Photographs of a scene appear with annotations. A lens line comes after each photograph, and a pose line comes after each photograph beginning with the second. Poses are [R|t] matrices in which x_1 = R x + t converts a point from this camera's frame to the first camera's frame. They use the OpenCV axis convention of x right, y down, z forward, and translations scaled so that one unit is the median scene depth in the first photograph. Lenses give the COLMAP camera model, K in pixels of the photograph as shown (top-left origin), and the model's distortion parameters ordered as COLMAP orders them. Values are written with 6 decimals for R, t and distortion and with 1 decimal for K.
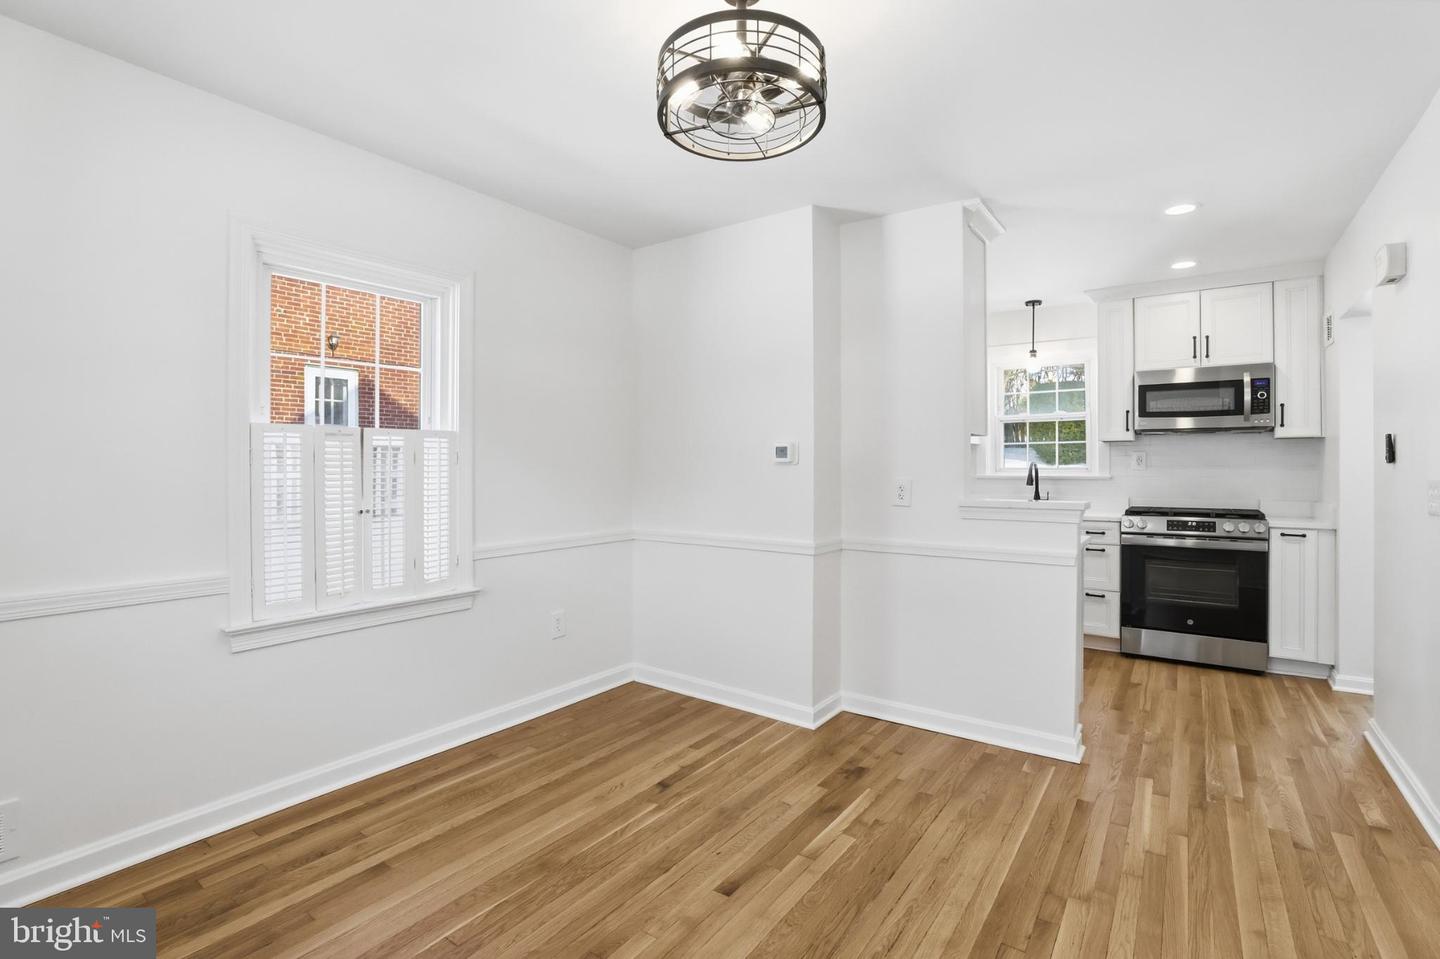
lens RADIAL K [[674.8, 0, 712.9], [0, 674.8, 473.8], [0, 0, 1]] dist [-0.029833, 0.006014]
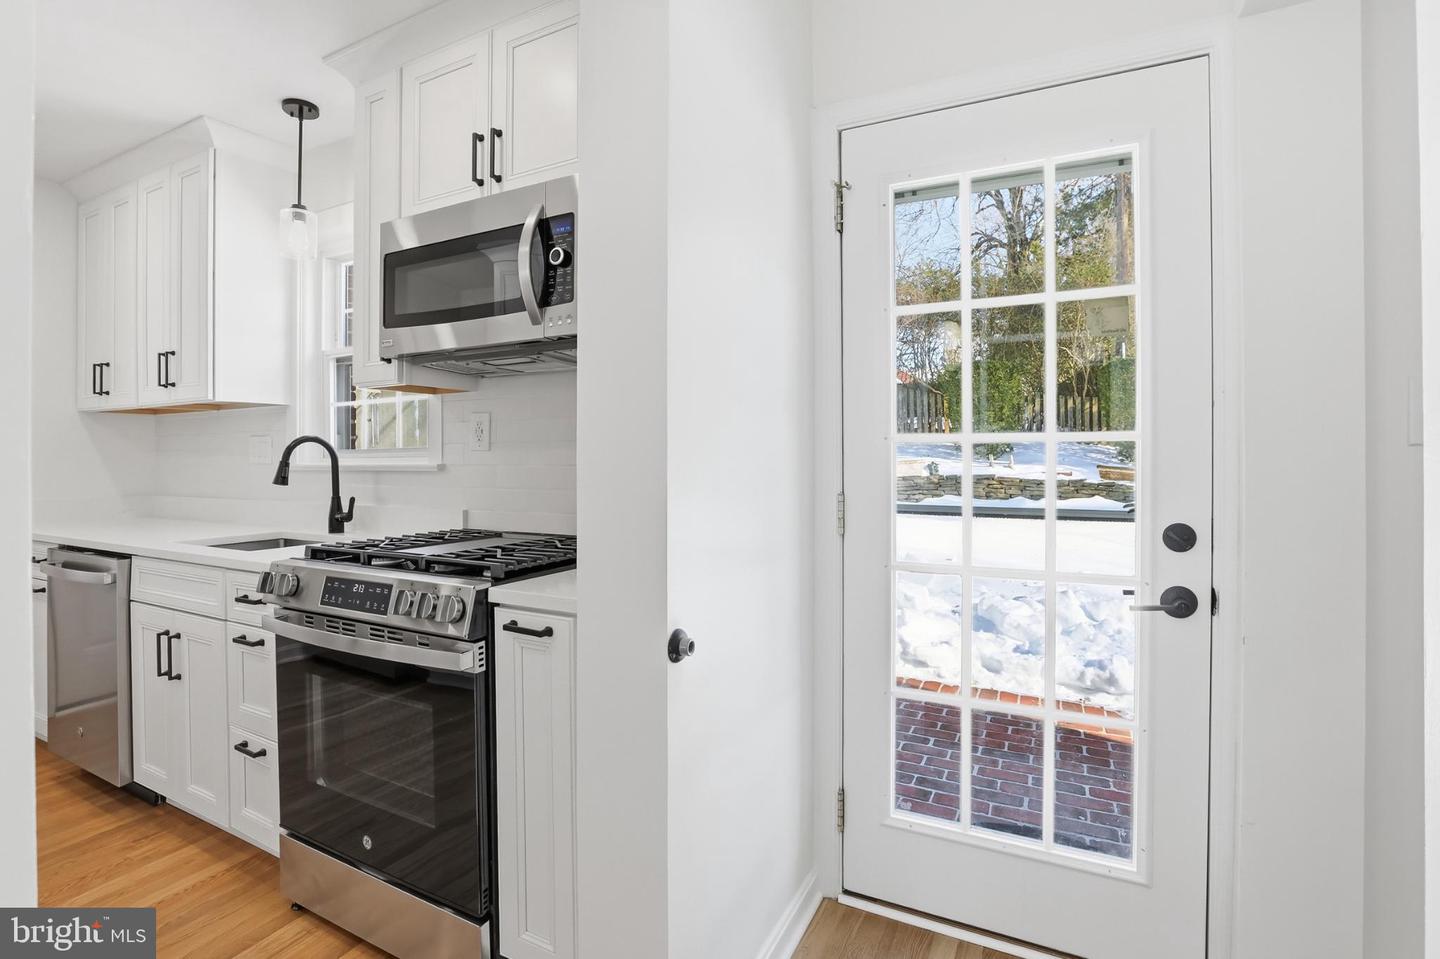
lens RADIAL K [[674.3, 0, 716.1], [0, 674.3, 461.1], [0, 0, 1]] dist [-0.037782, 0.005828]
pose [[0.989414, 0.000137, 0.145123, 0.830859], [0.001294, 0.999951, -0.009769, 0.006168], [-0.145118, 0.009853, 0.989365, 0.569044]]
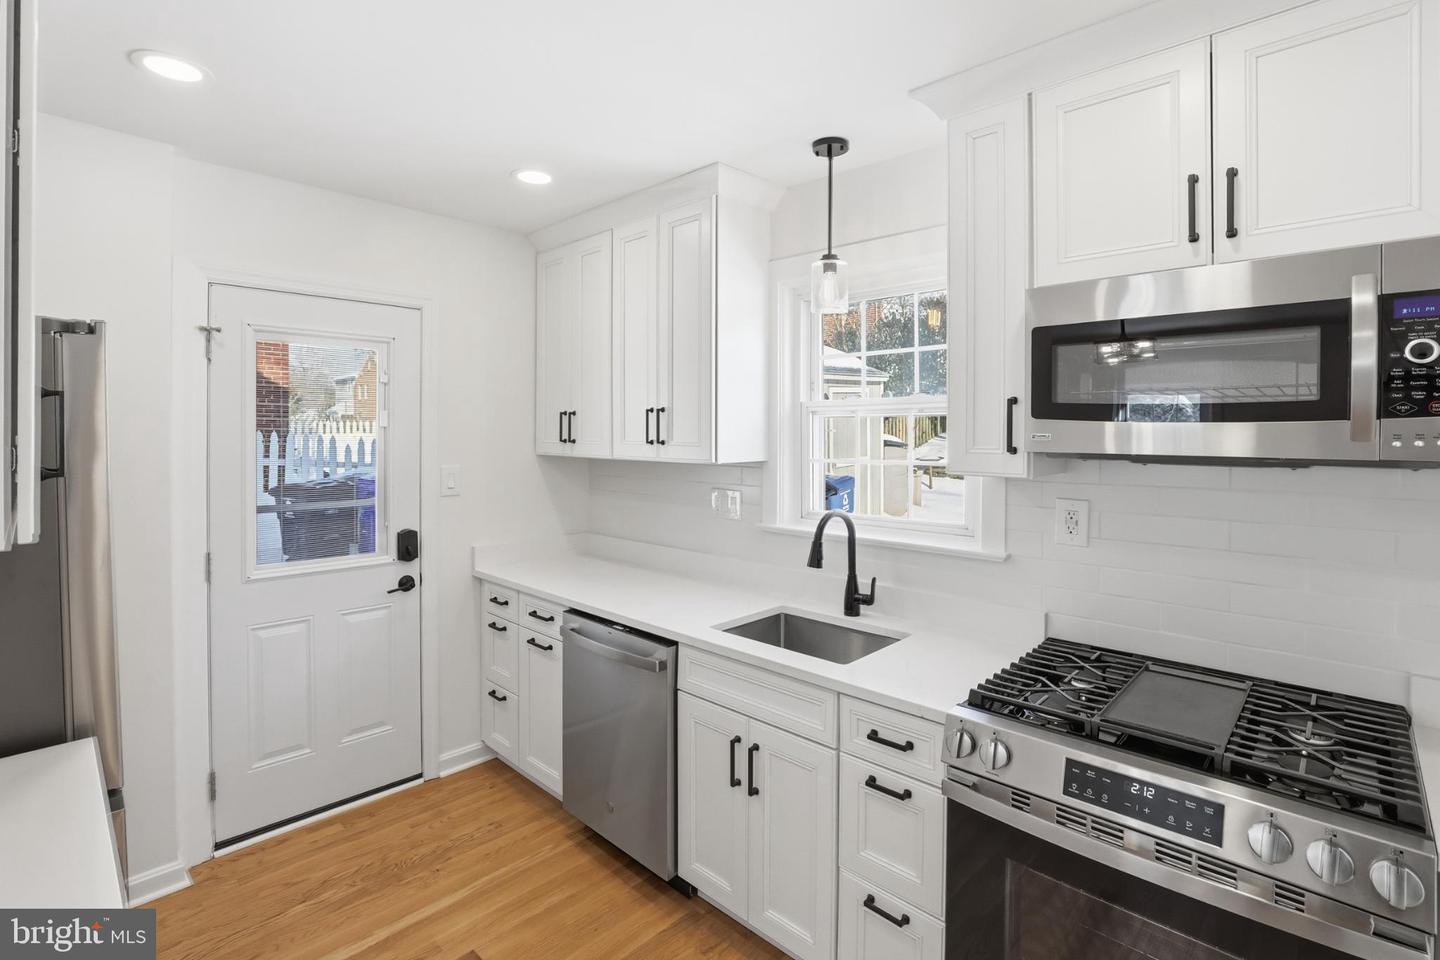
lens RADIAL K [[674.8, 0, 714.8], [0, 674.8, 439.9], [0, 0, 1]] dist [-0.029833, 0.006014]
pose [[0.989005, 0.004299, -0.147822, 0.551551], [-0.003781, 0.999986, 0.003786, -0.077889], [0.147837, -0.003185, 0.989007, 0.653681]]
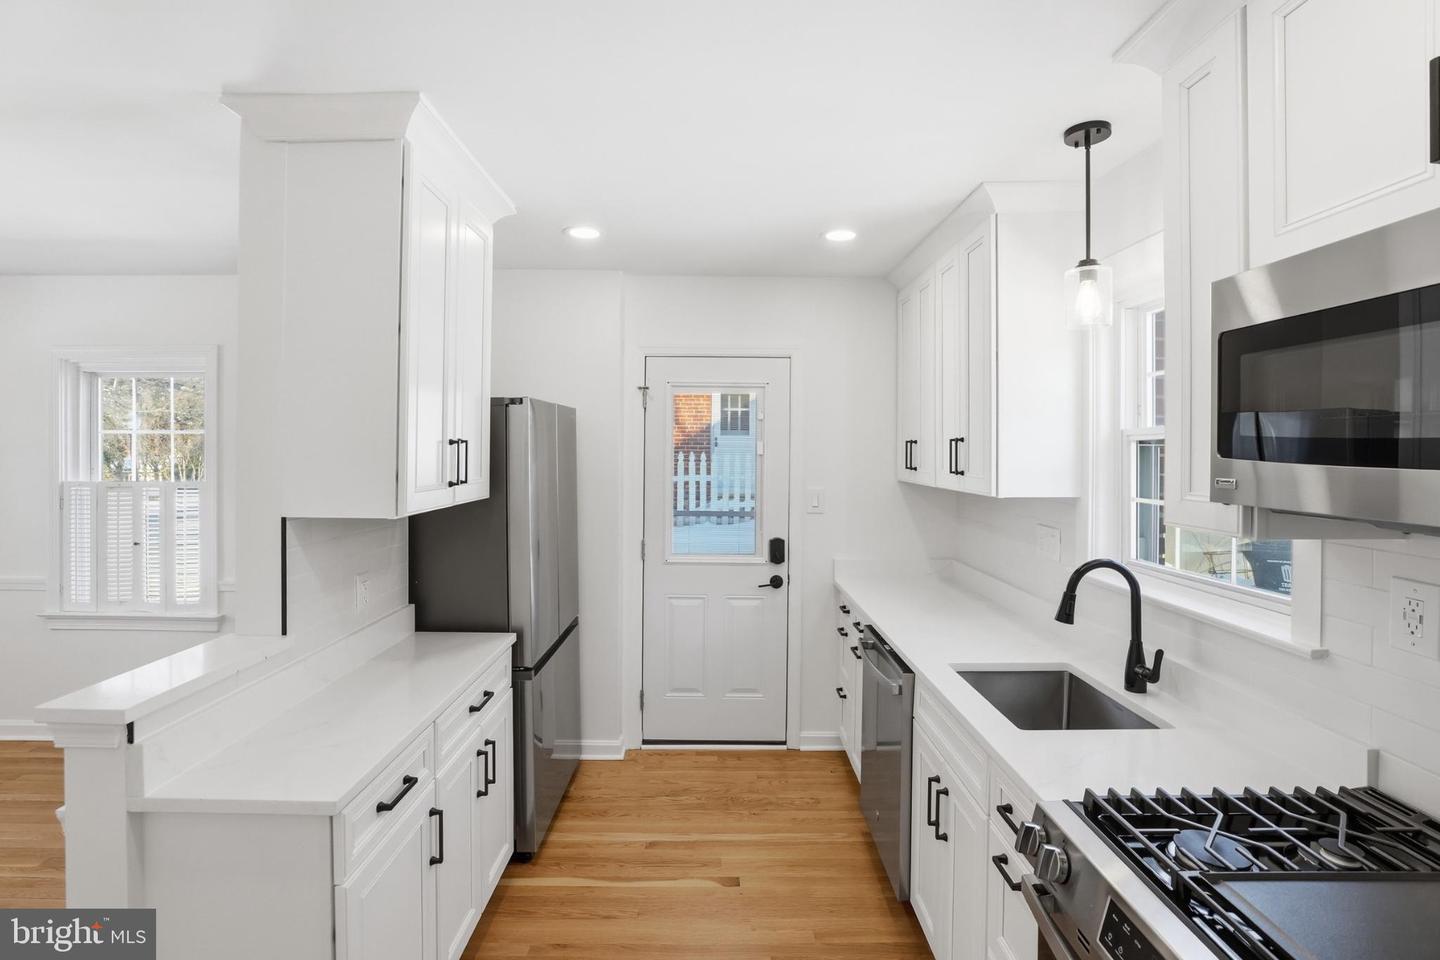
lens RADIAL K [[674.8, 0, 719.1], [0, 674.8, 453.7], [0, 0, 1]] dist [-0.029833, 0.006014]
pose [[0.590494, 0.009318, -0.806989, 0.772348], [-0.013027, 0.999913, 0.002014, -0.088627], [0.806937, 0.009324, 0.590564, 0.724503]]
